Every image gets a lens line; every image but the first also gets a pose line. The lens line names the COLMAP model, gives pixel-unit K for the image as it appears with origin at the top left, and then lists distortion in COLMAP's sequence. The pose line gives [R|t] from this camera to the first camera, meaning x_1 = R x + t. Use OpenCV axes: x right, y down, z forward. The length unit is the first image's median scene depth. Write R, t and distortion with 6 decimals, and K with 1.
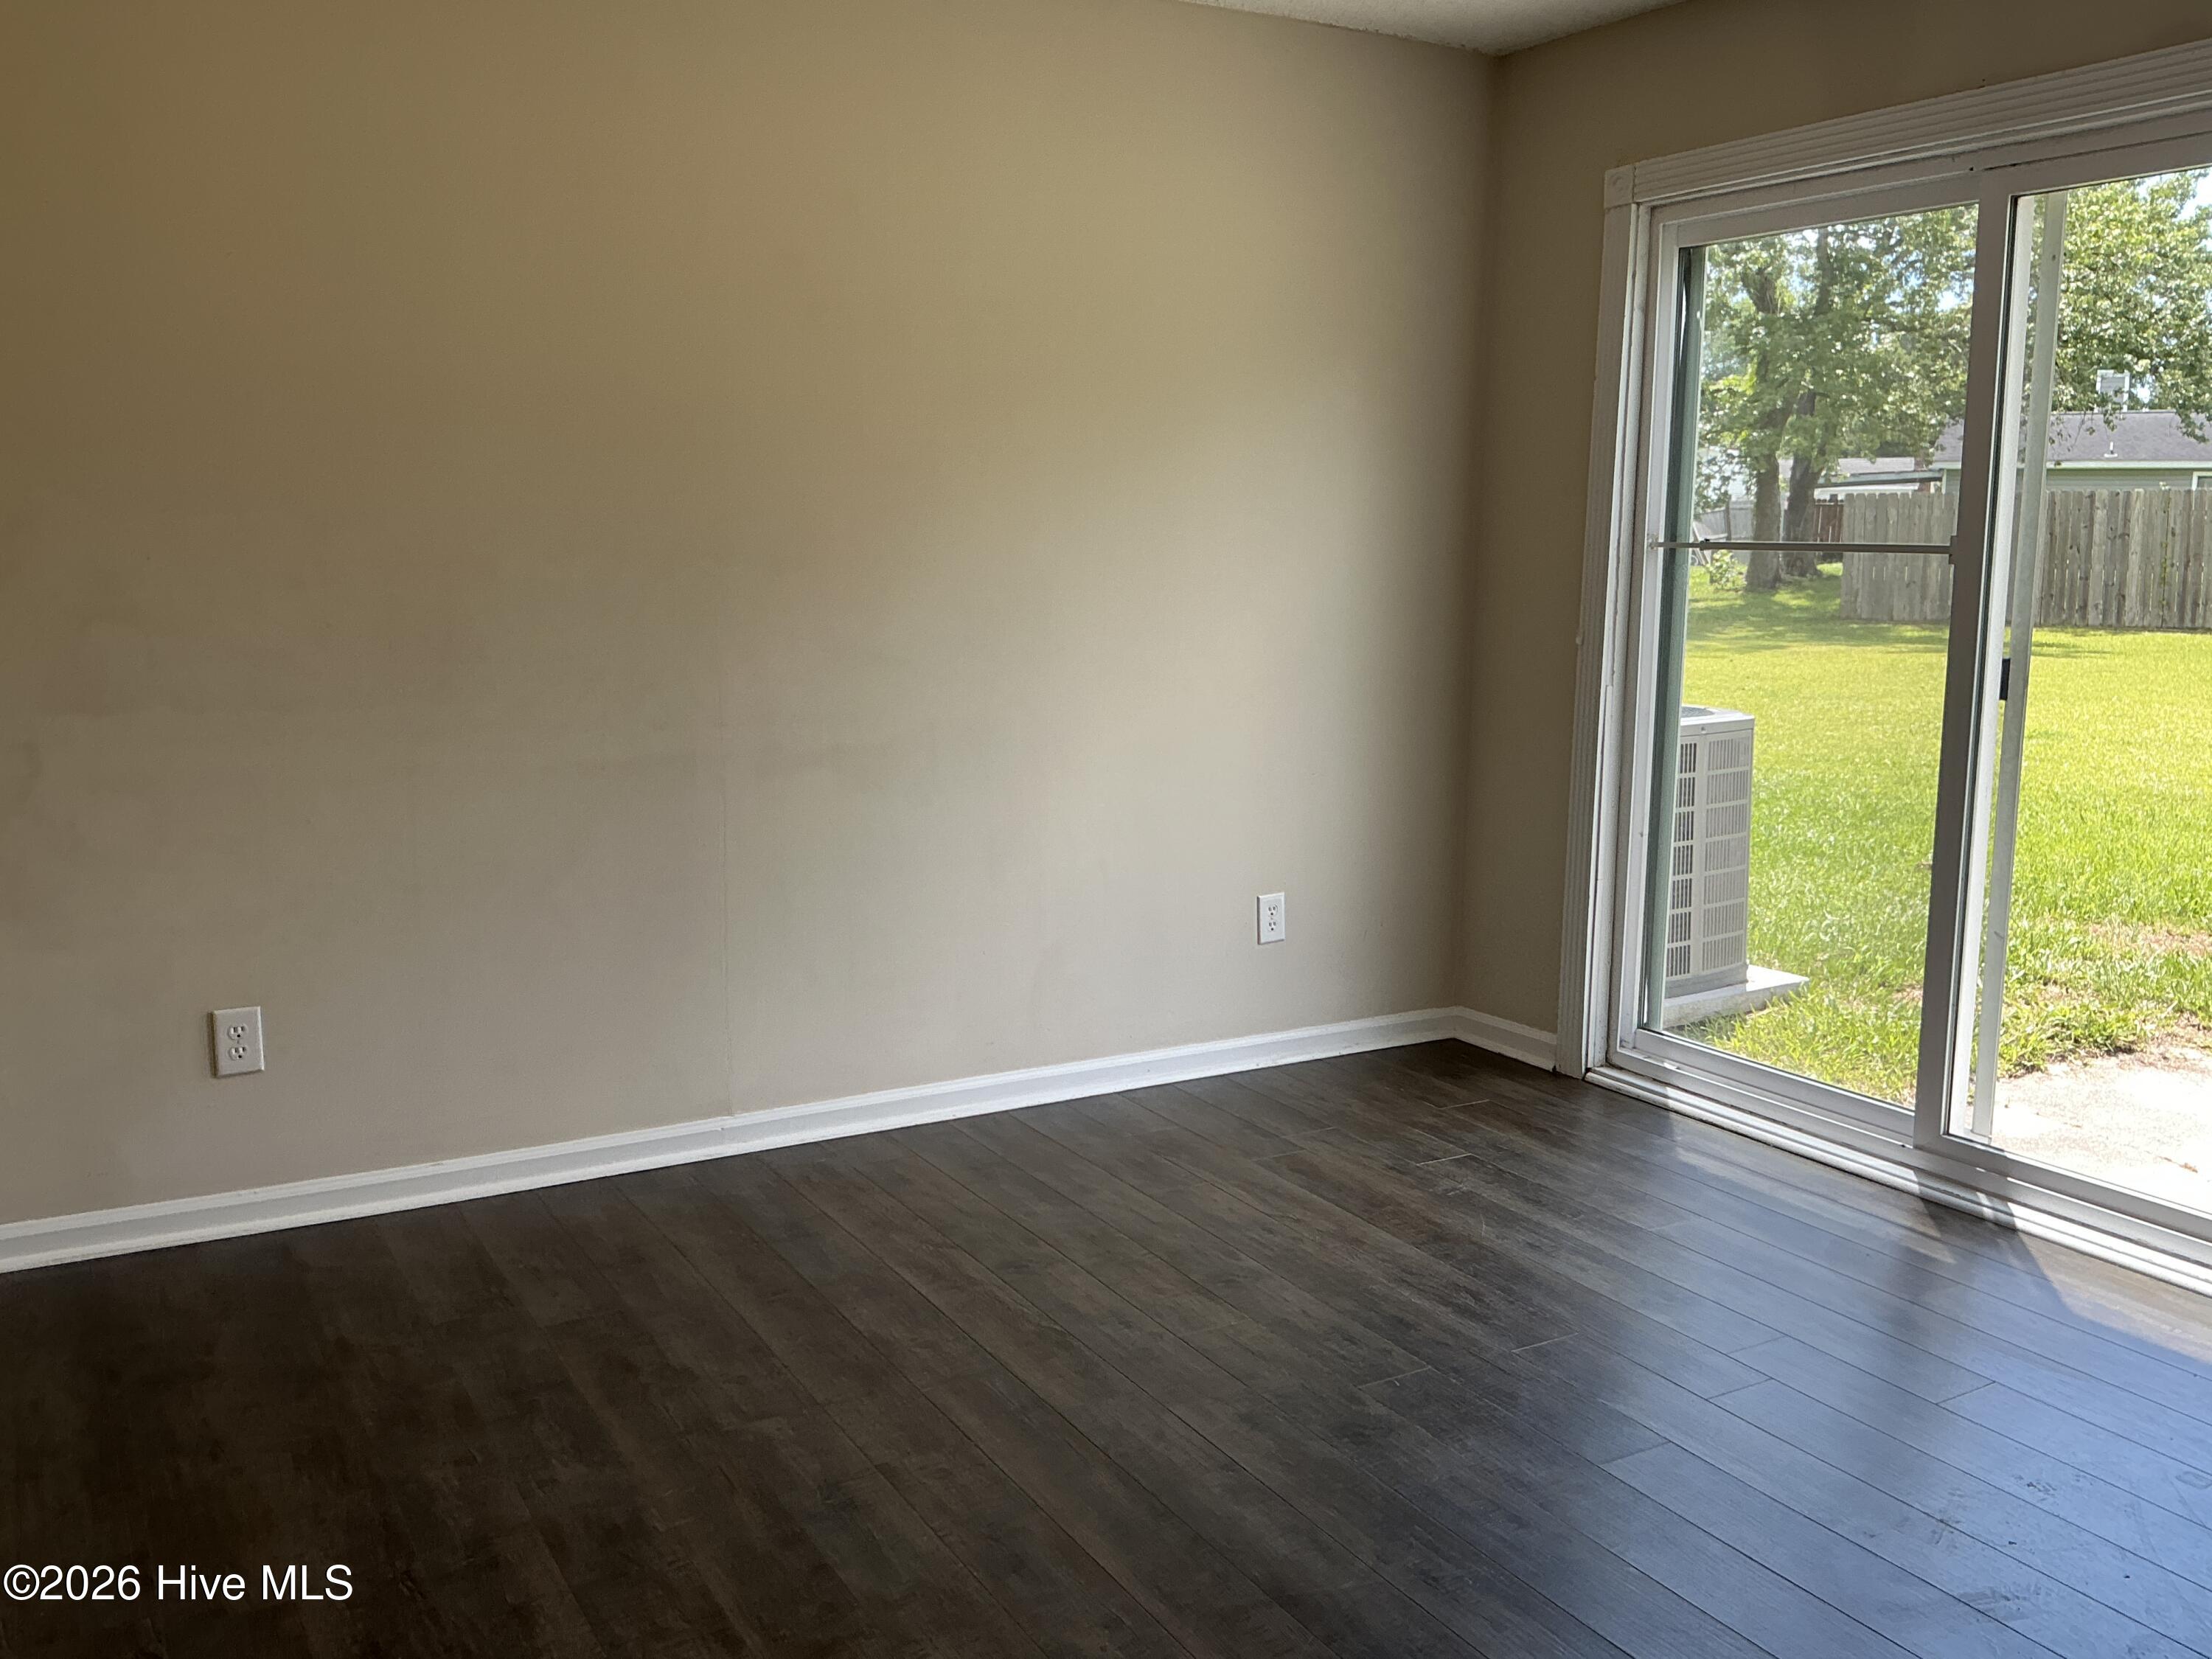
lens RADIAL K [[1857.2, 0, 1106.6], [0, 1857.2, 820.8], [0, 0, 1]] dist [0.130303, -0.282548]
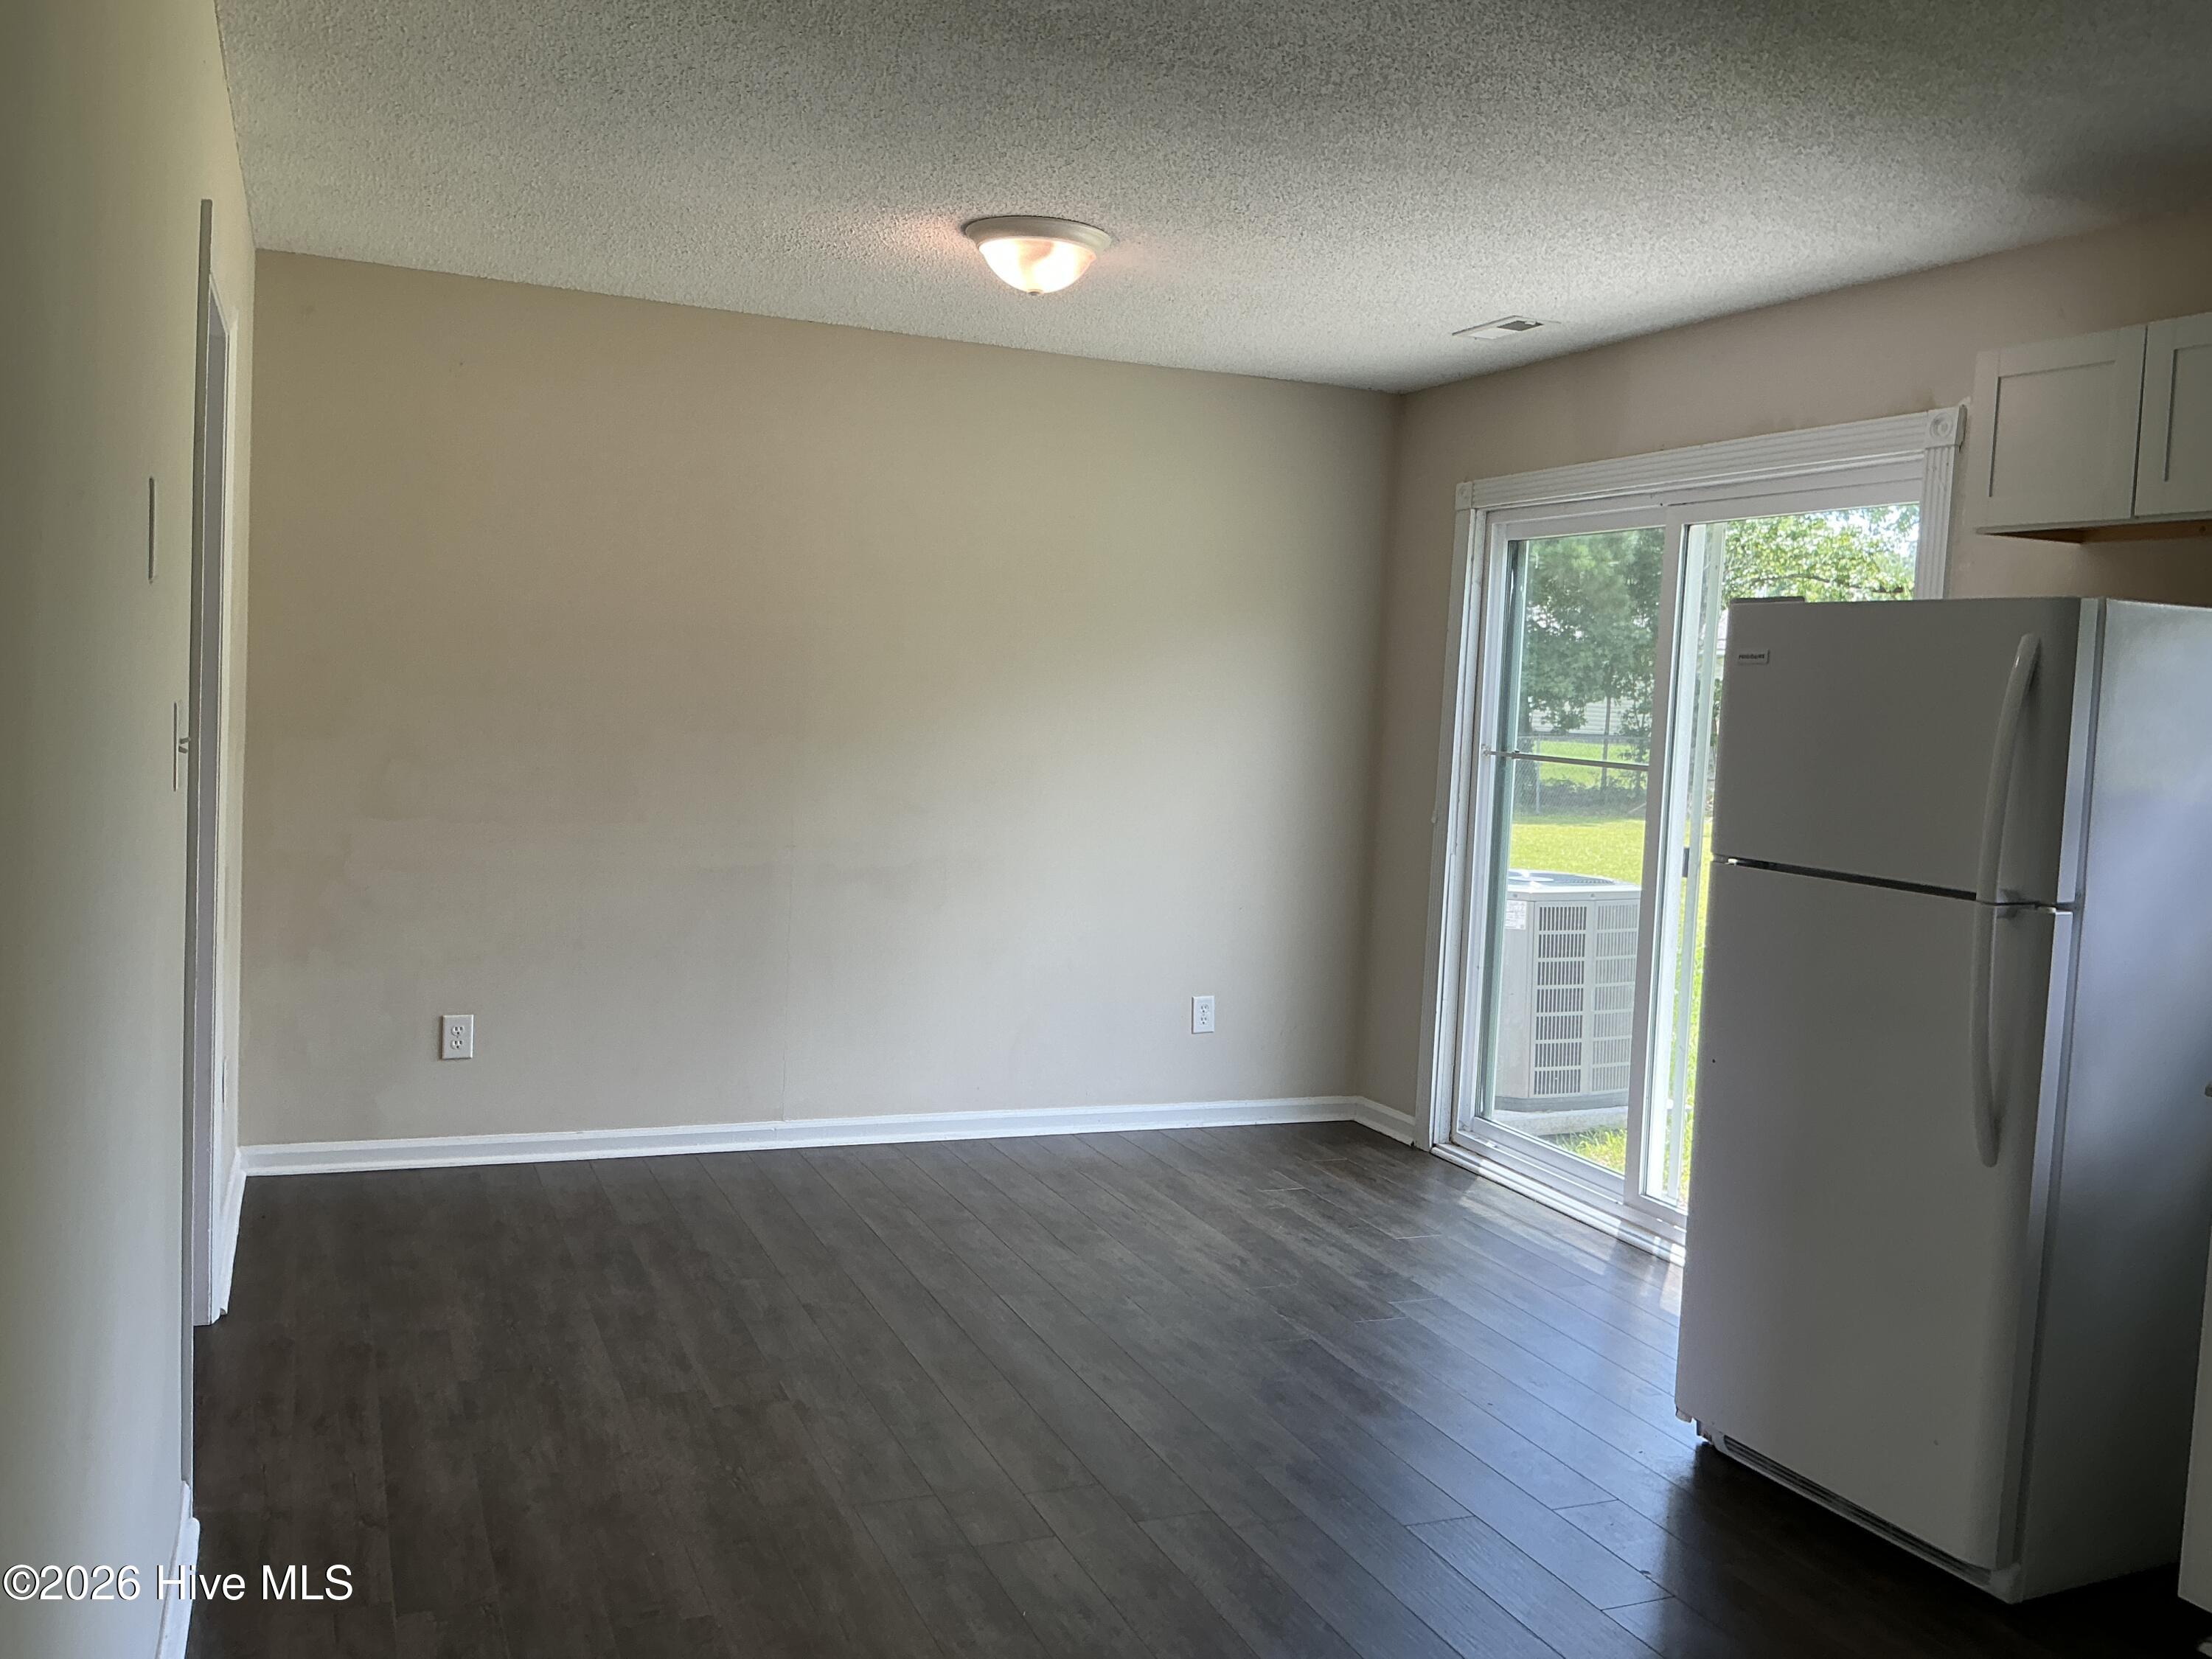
lens RADIAL K [[1857.2, 0, 1106.6], [0, 1857.2, 820.8], [0, 0, 1]] dist [0.130303, -0.282548]
pose [[0.990248, 0.049414, -0.130257, 0.227147], [-0.060018, 0.995083, -0.078782, 0.028157], [0.125724, 0.085832, 0.988345, -0.416797]]
